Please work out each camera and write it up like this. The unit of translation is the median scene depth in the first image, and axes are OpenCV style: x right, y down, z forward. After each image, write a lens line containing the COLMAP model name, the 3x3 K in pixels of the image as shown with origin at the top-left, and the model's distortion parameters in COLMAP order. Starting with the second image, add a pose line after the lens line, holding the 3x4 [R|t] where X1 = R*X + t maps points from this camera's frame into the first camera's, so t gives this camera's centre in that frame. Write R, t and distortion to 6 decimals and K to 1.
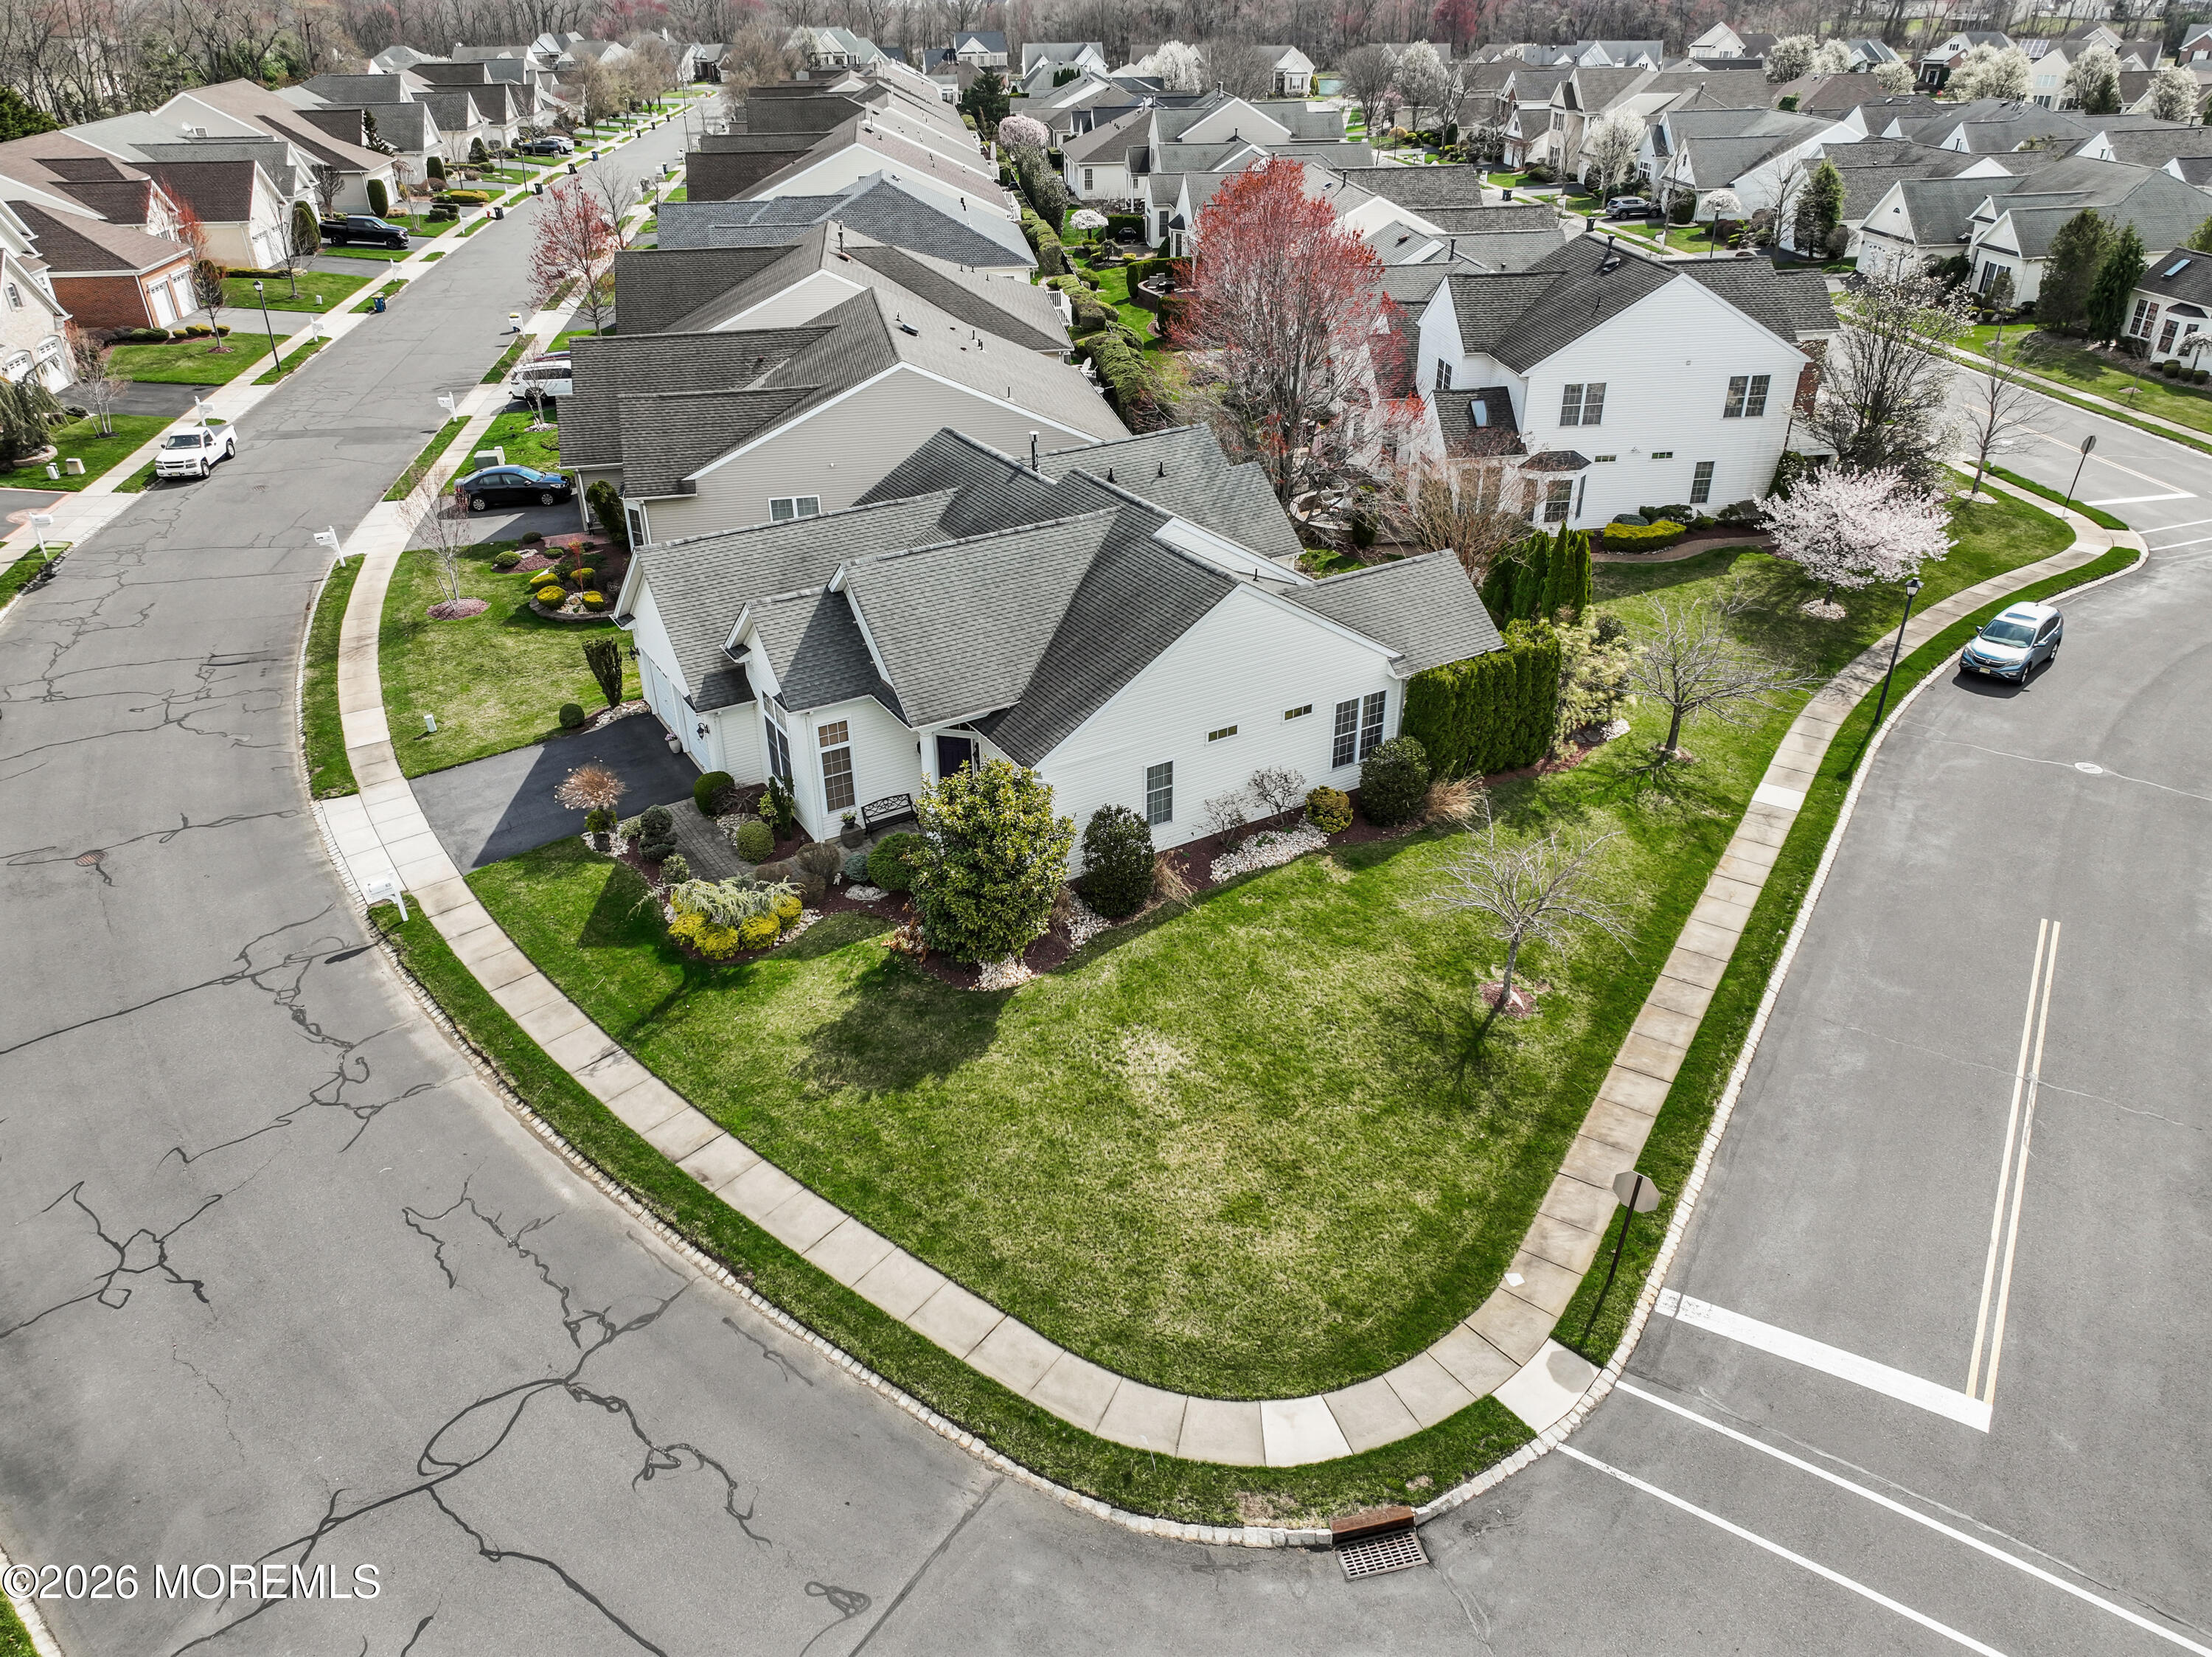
lens RADIAL K [[1549.6, 0, 1106.0], [0, 1549.6, 828.5], [0, 0, 1]] dist [0.000429, -0.000436]
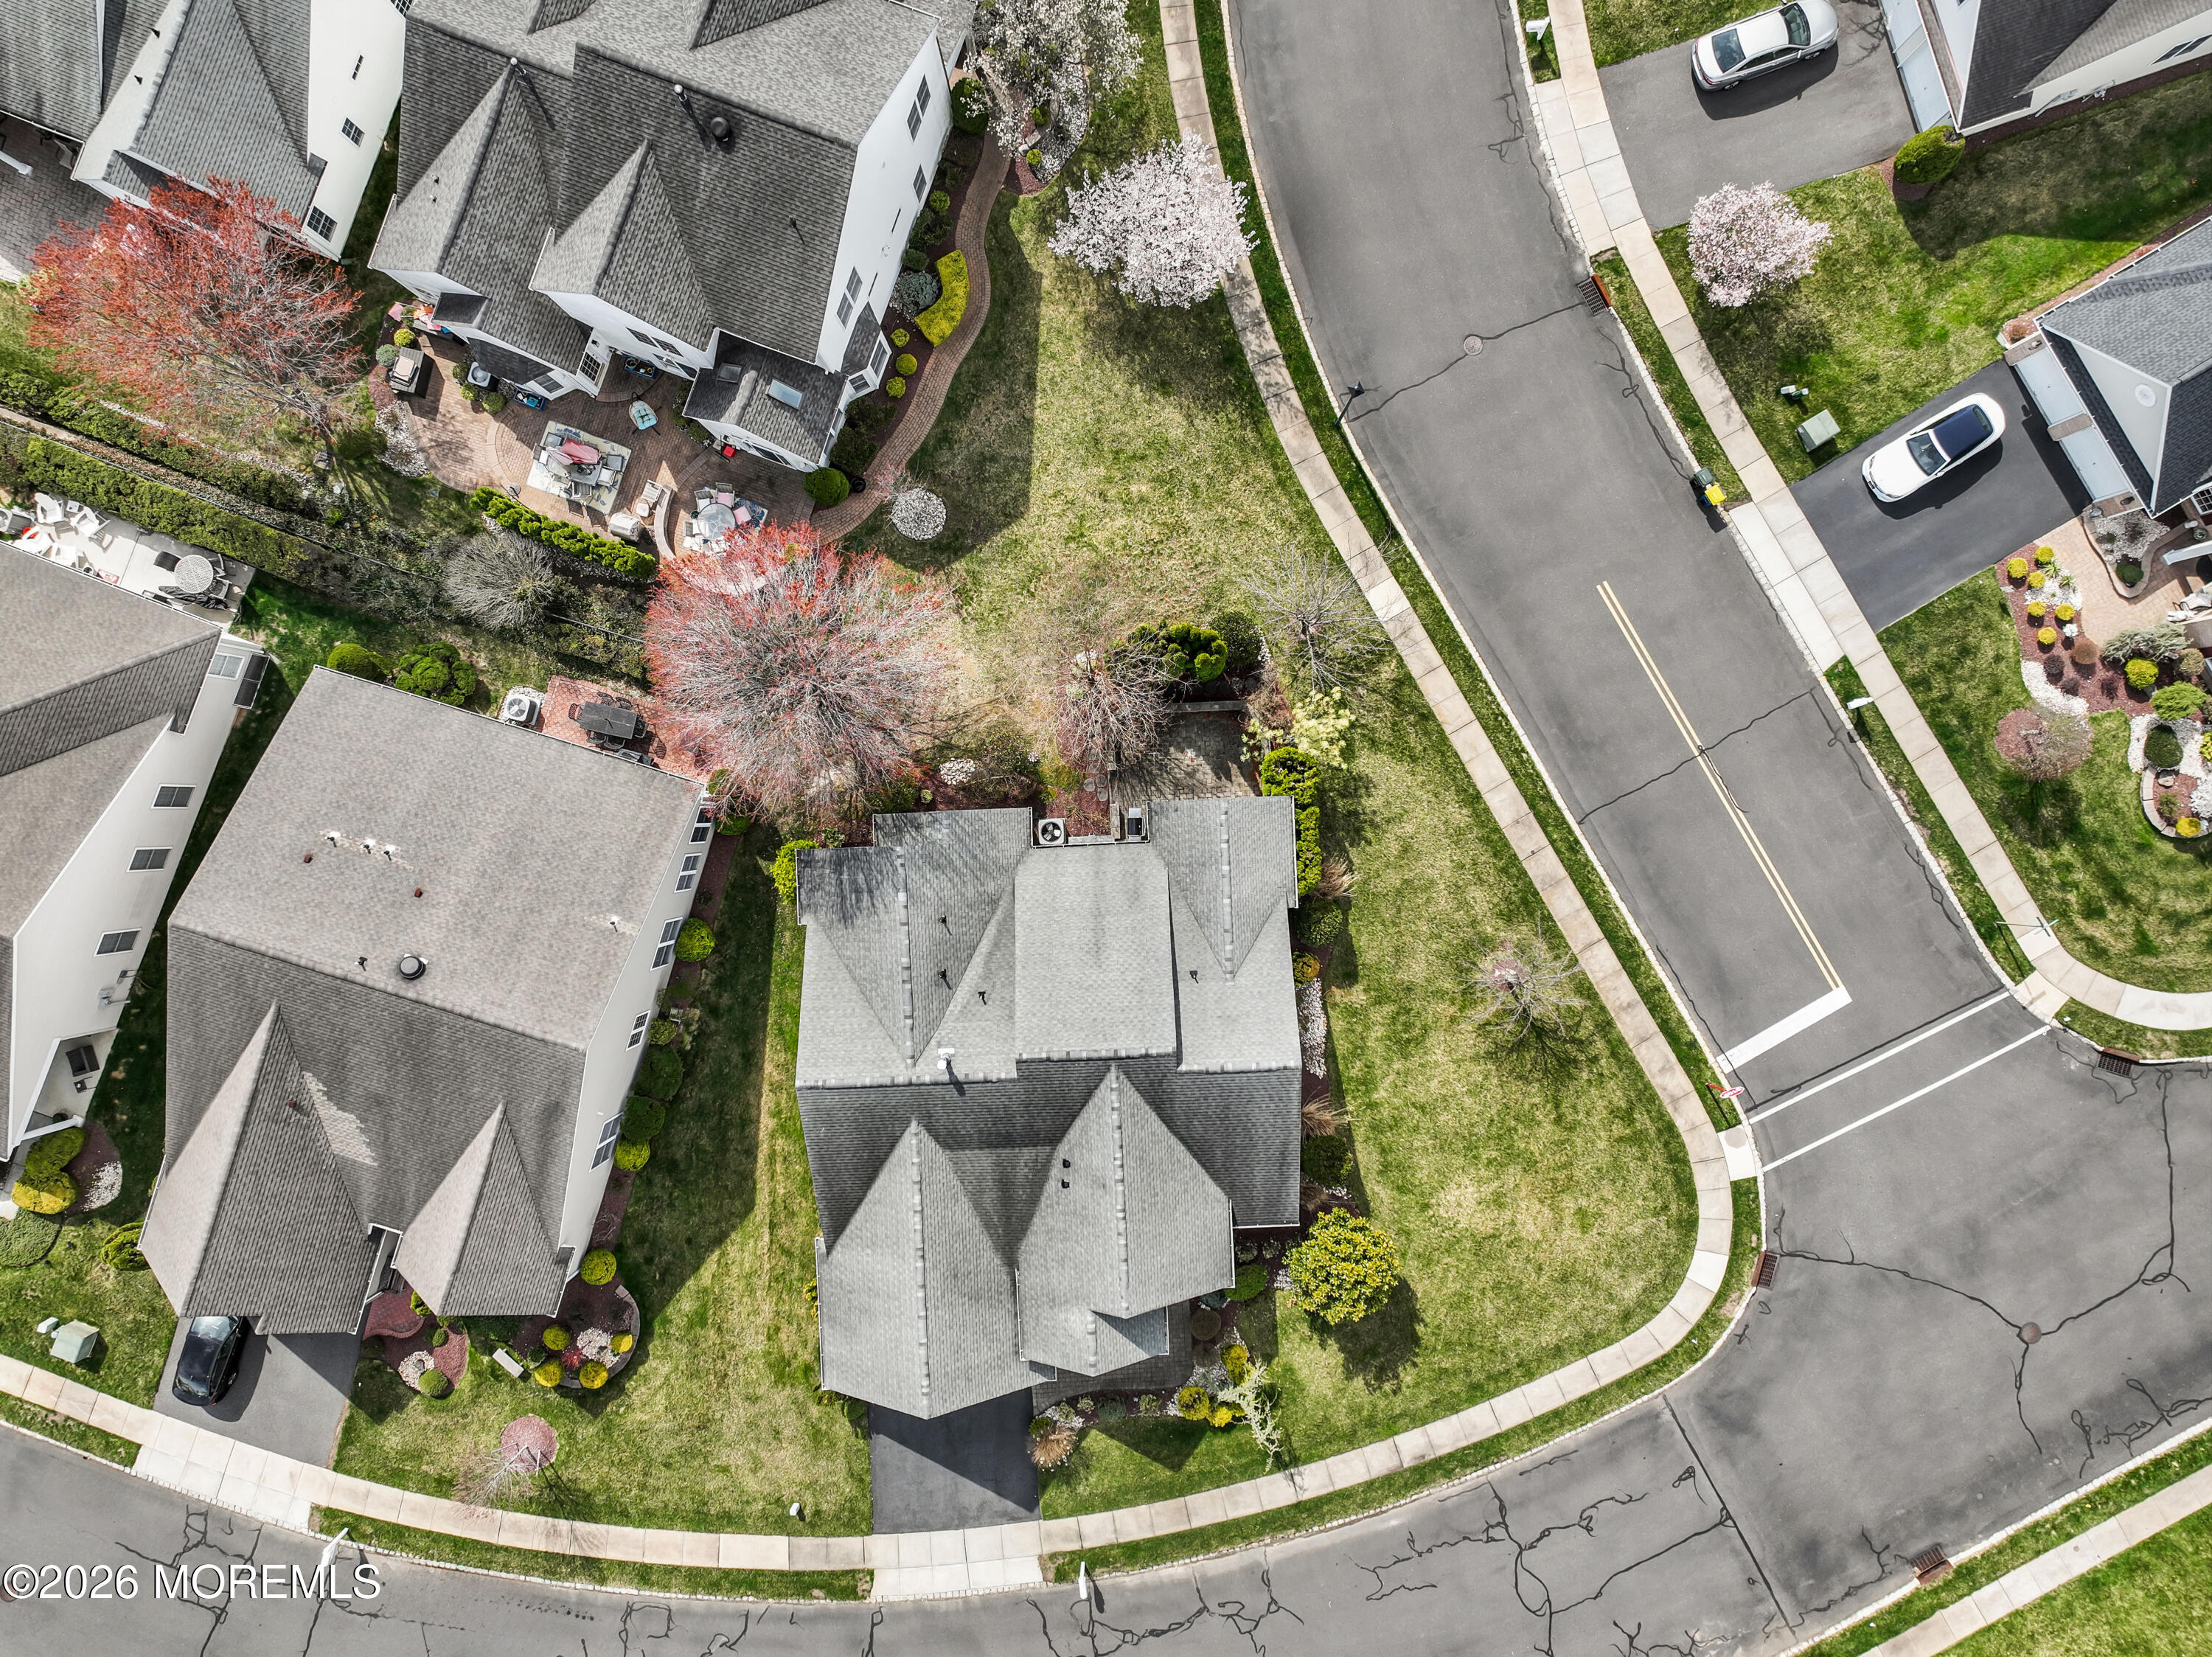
lens RADIAL K [[1549.6, 0, 1106.0], [0, 1549.6, 828.5], [0, 0, 1]] dist [0.000429, -0.000436]
pose [[0.475531, -0.879696, -0.002393, 0.228949], [0.451298, 0.241619, 0.859040, -1.717419], [-0.755116, -0.409580, 0.511903, 0.631176]]
